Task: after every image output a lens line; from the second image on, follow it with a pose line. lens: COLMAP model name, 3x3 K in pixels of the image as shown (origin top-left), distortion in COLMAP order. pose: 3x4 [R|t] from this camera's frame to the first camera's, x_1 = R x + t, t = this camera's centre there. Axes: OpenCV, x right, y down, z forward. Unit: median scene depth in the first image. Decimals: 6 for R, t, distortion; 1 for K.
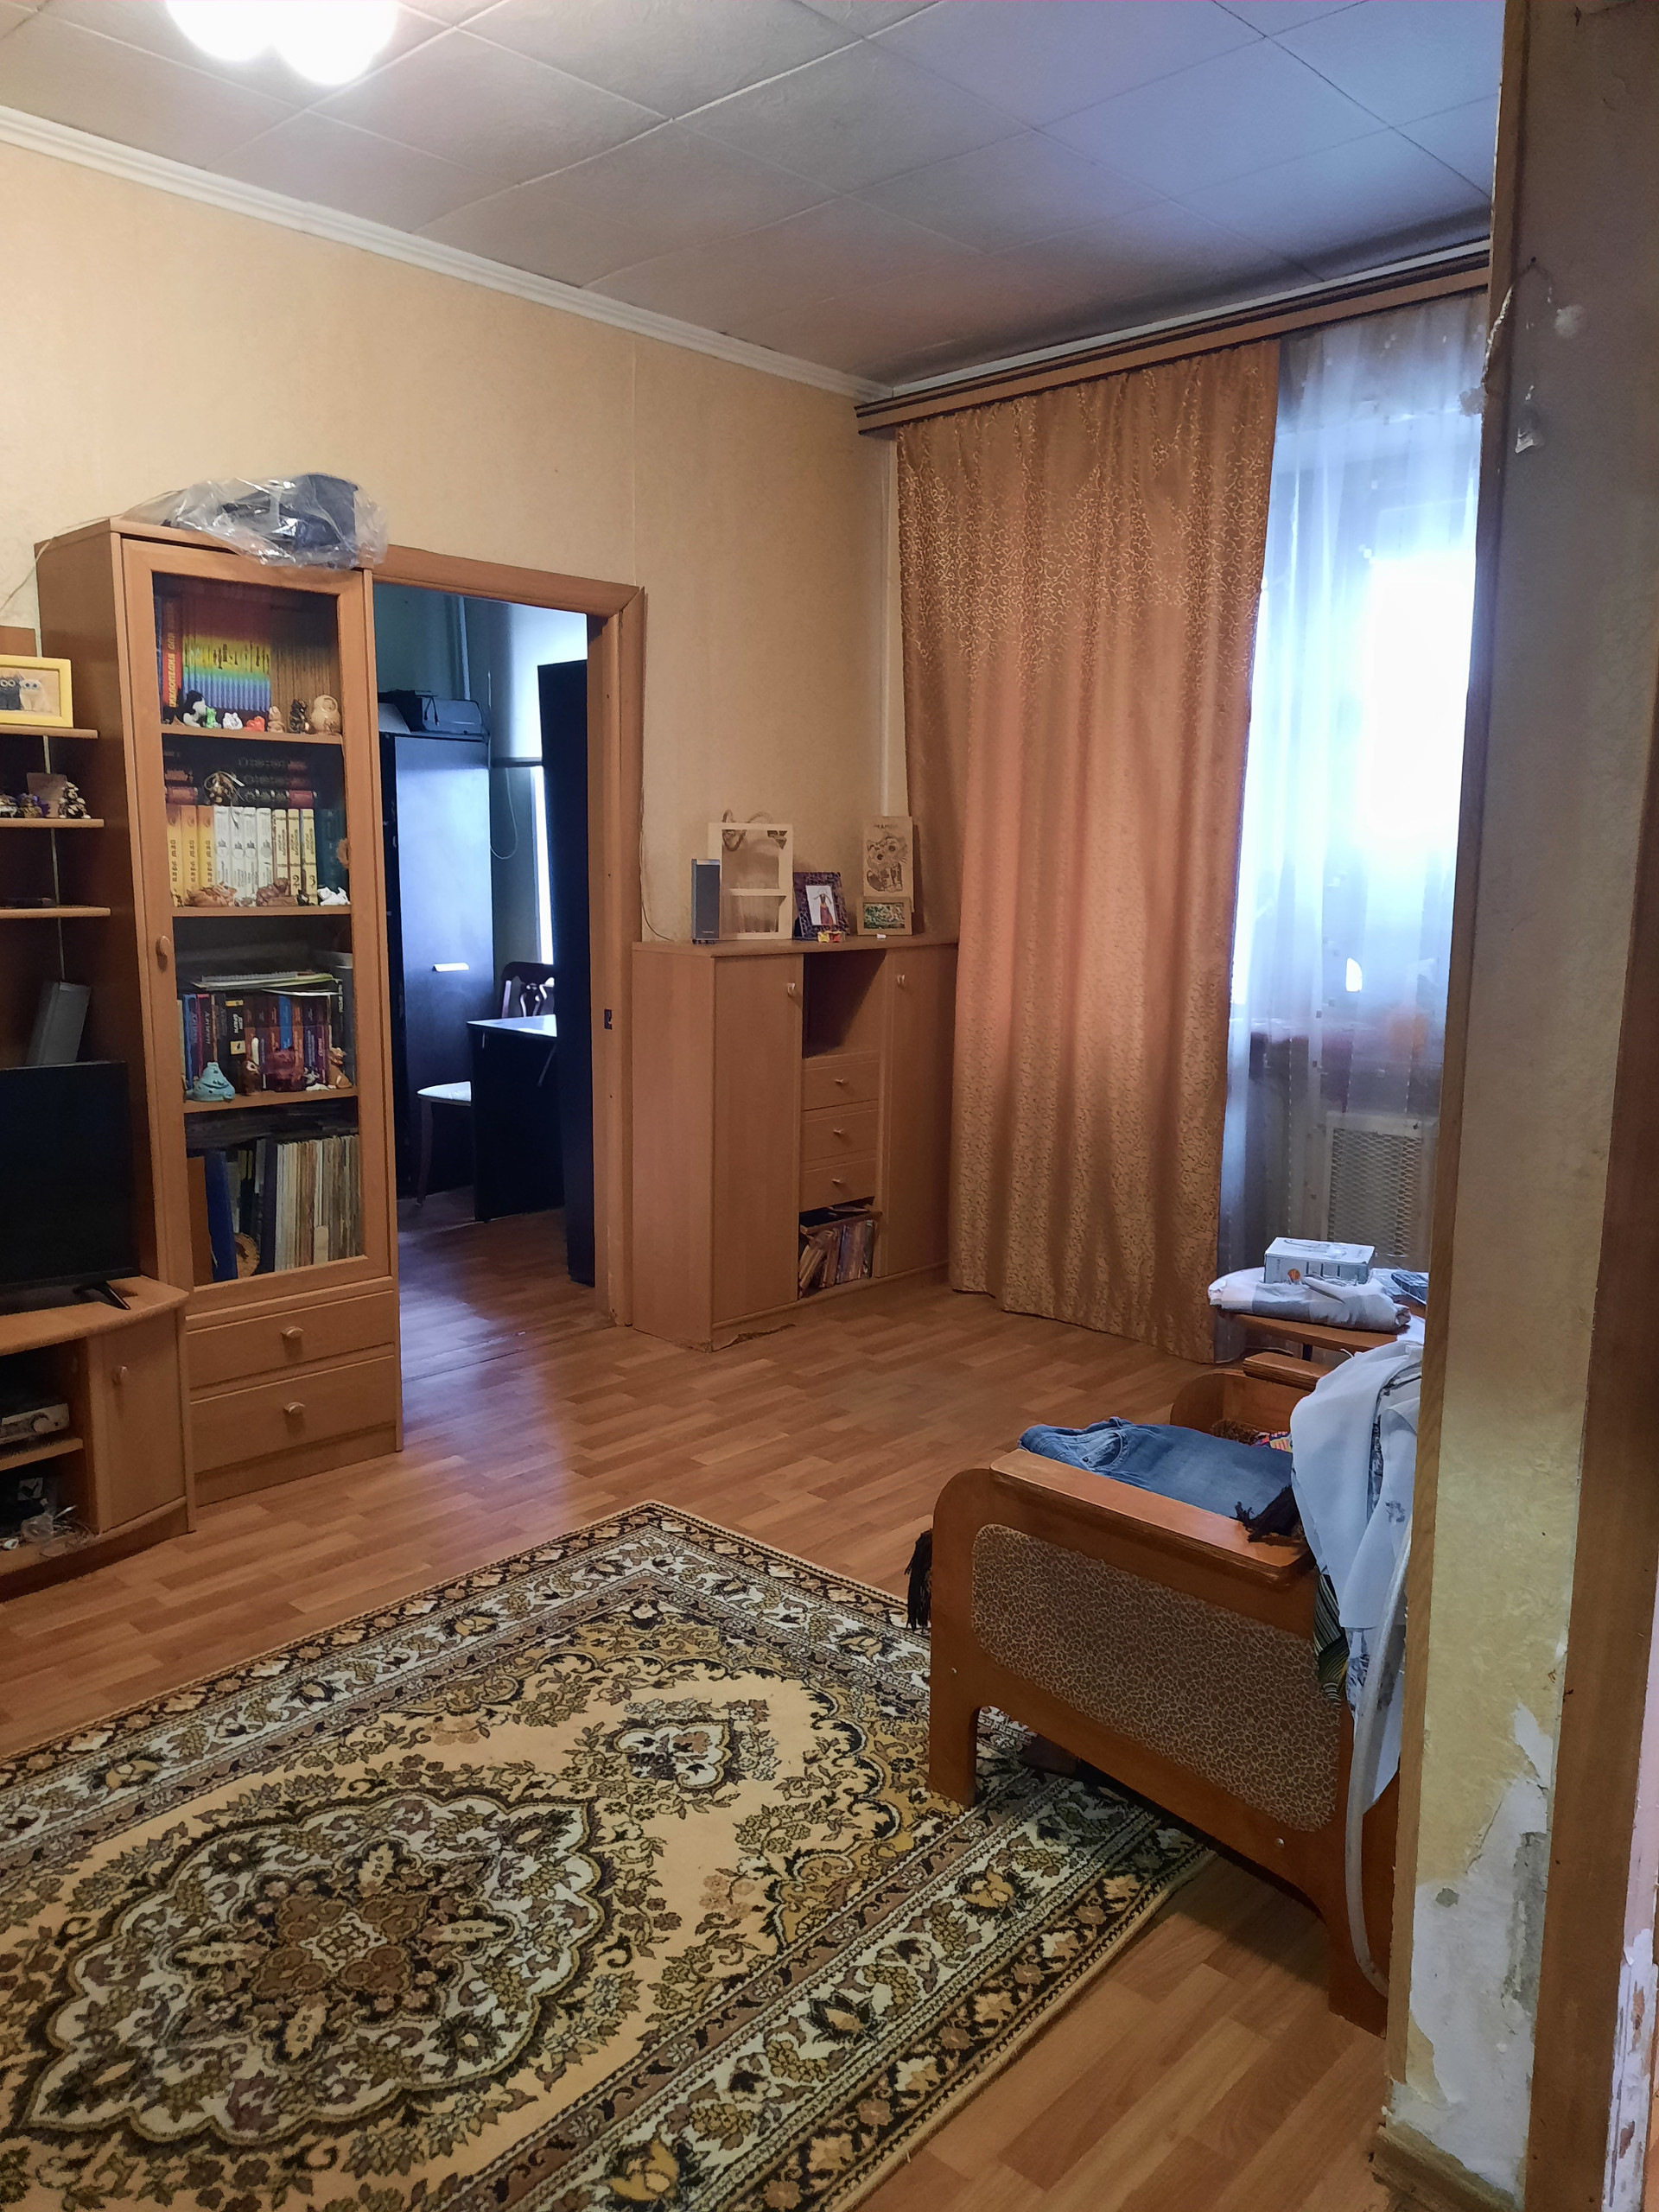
lens RADIAL K [[1638.4, 0, 821.6], [0, 1638.4, 1112.6], [0, 0, 1]] dist [0.039078, -0.001074]
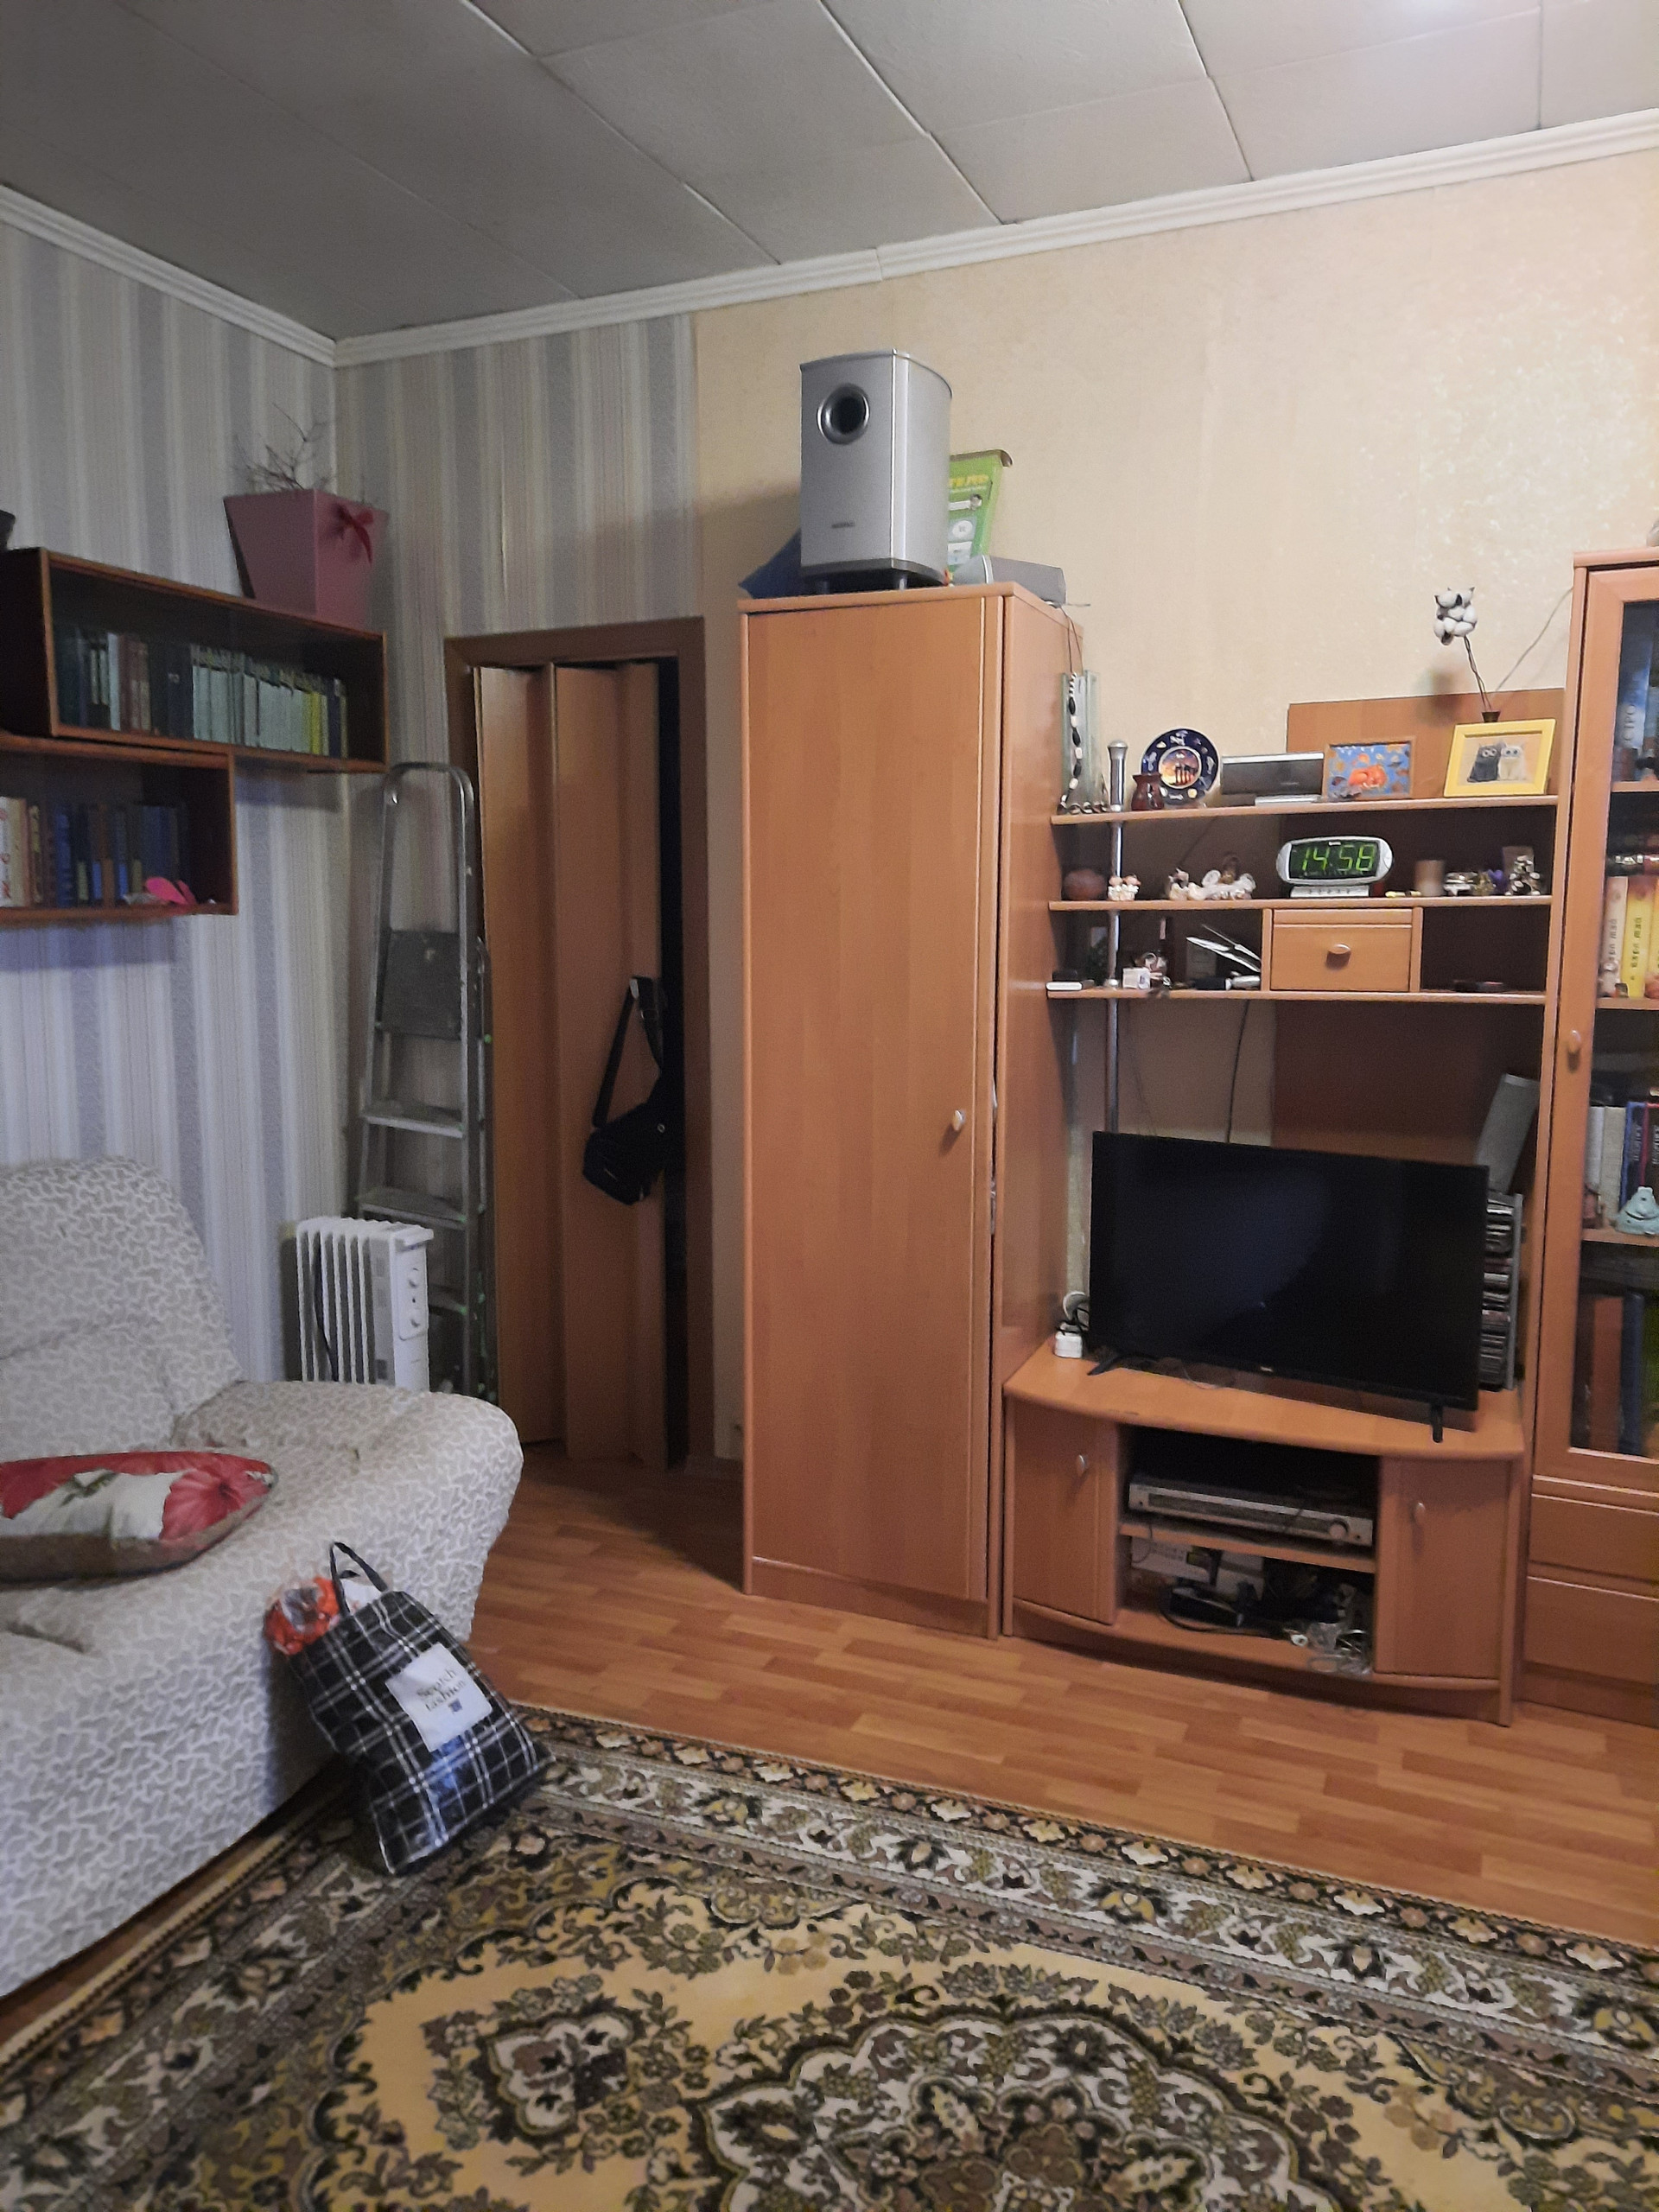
lens RADIAL K [[1638.4, 0, 824.9], [0, 1638.4, 1091.2], [0, 0, 1]] dist [0.039078, -0.001074]
pose [[0.338860, 0.104882, -0.934973, 0.347106], [-0.151500, 0.986881, 0.055797, -0.083037], [0.928559, 0.122741, 0.350304, 0.441041]]
